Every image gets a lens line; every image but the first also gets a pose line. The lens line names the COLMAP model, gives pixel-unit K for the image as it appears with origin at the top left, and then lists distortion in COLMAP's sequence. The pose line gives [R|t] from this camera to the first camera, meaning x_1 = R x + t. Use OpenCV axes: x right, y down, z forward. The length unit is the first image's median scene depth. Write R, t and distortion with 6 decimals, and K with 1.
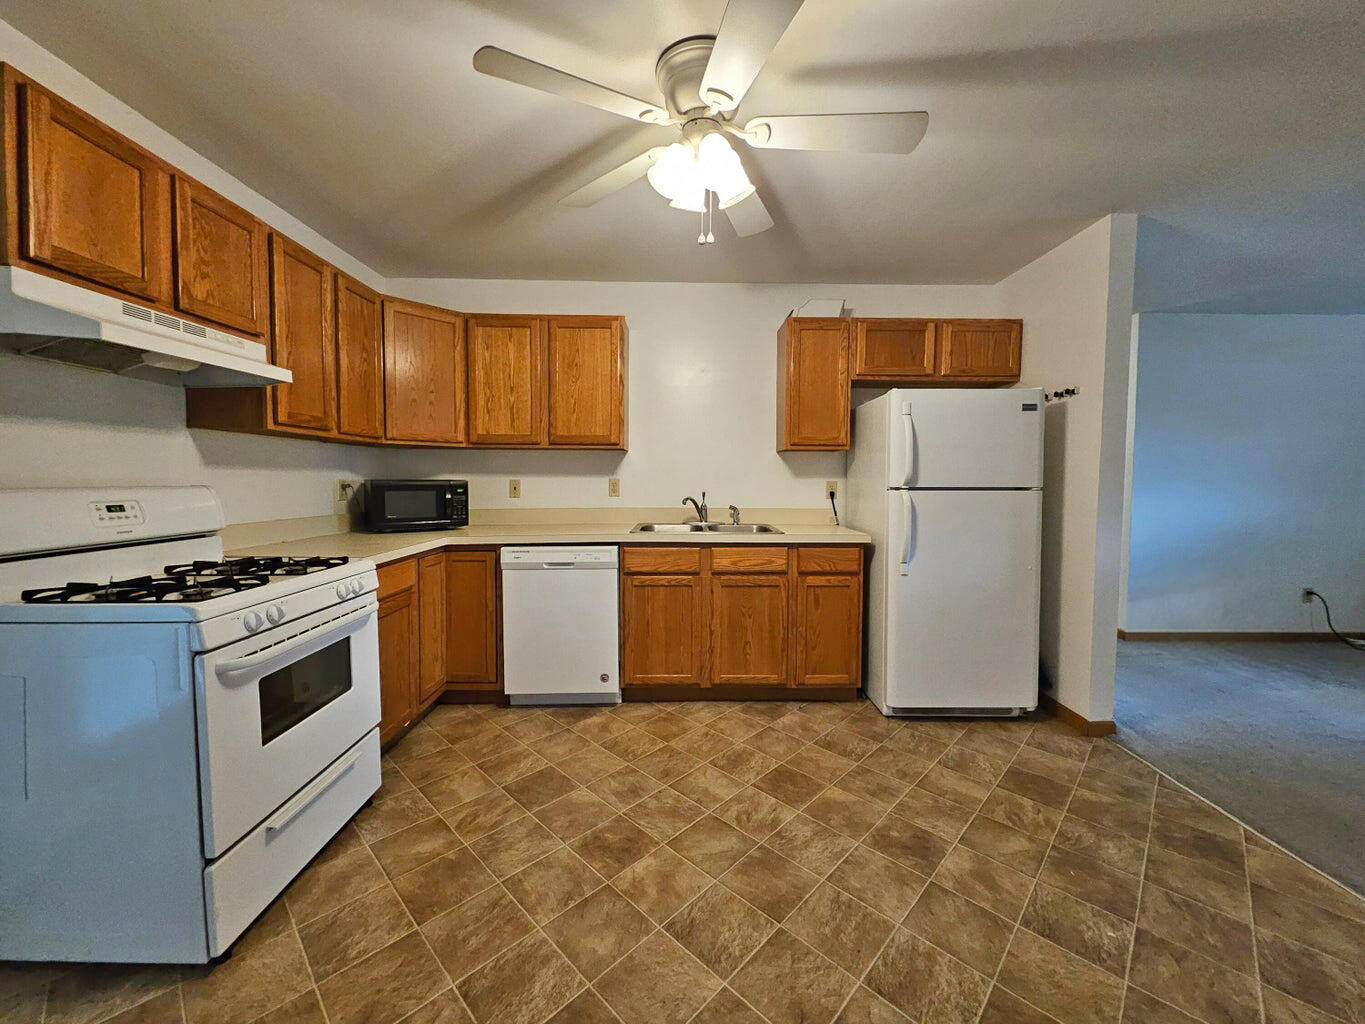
lens RADIAL K [[538.9, 0, 686.6], [0, 538.9, 514.2], [0, 0, 1]] dist [0.007894, -0.002139]
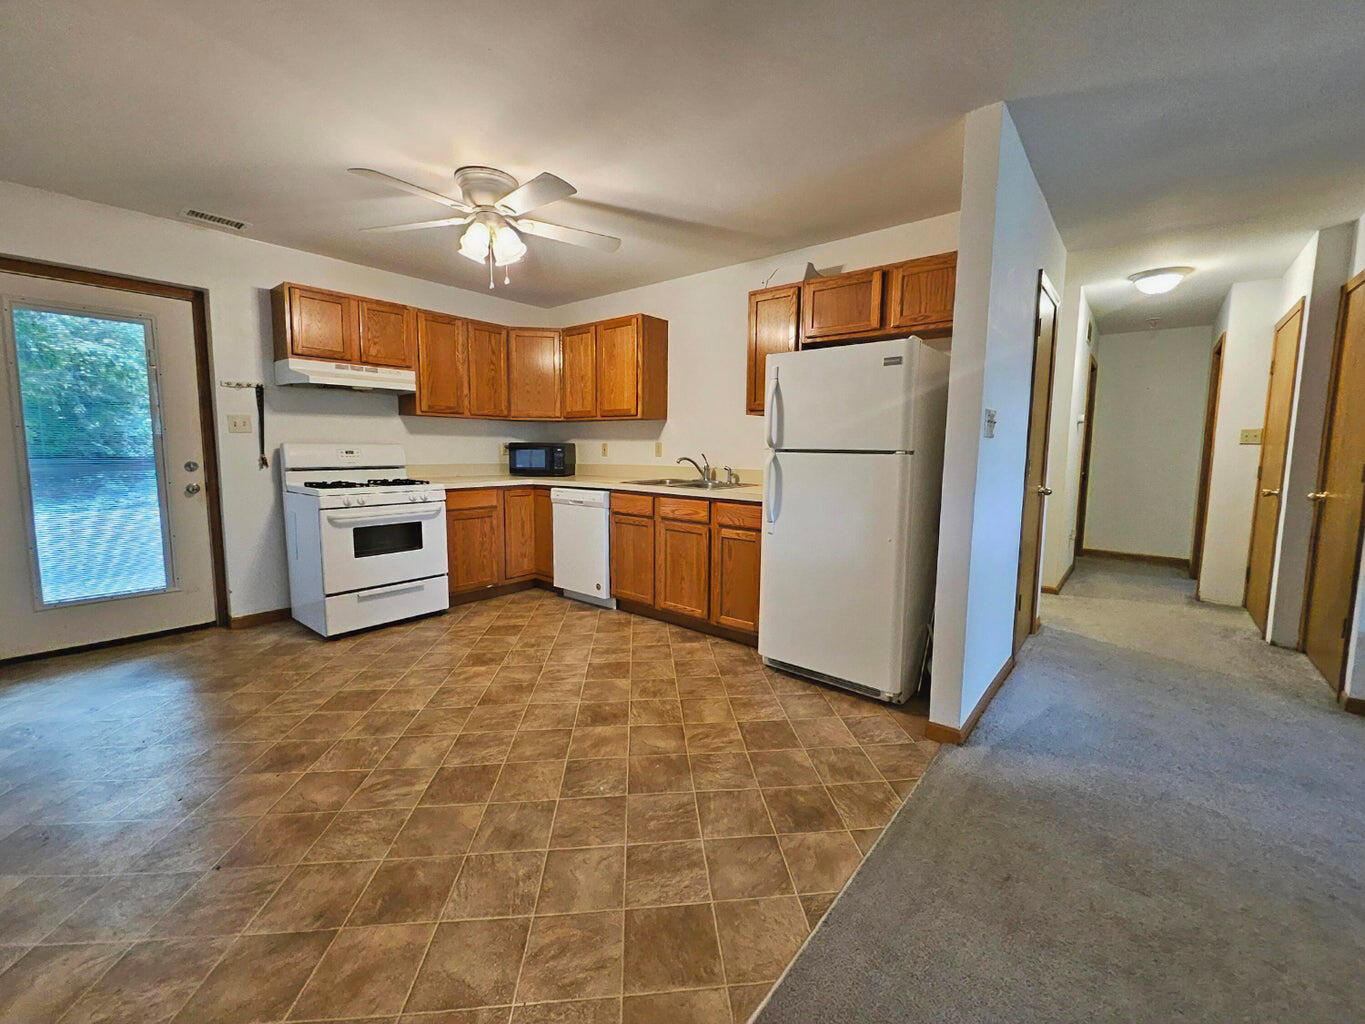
lens RADIAL K [[538.9, 0, 671.4], [0, 538.9, 515.3], [0, 0, 1]] dist [0.007894, -0.002139]
pose [[0.763665, 0.087790, -0.639615, 0.940578], [-0.051022, 0.995820, 0.075764, 0.007521], [0.643593, -0.025224, 0.764952, 0.072399]]
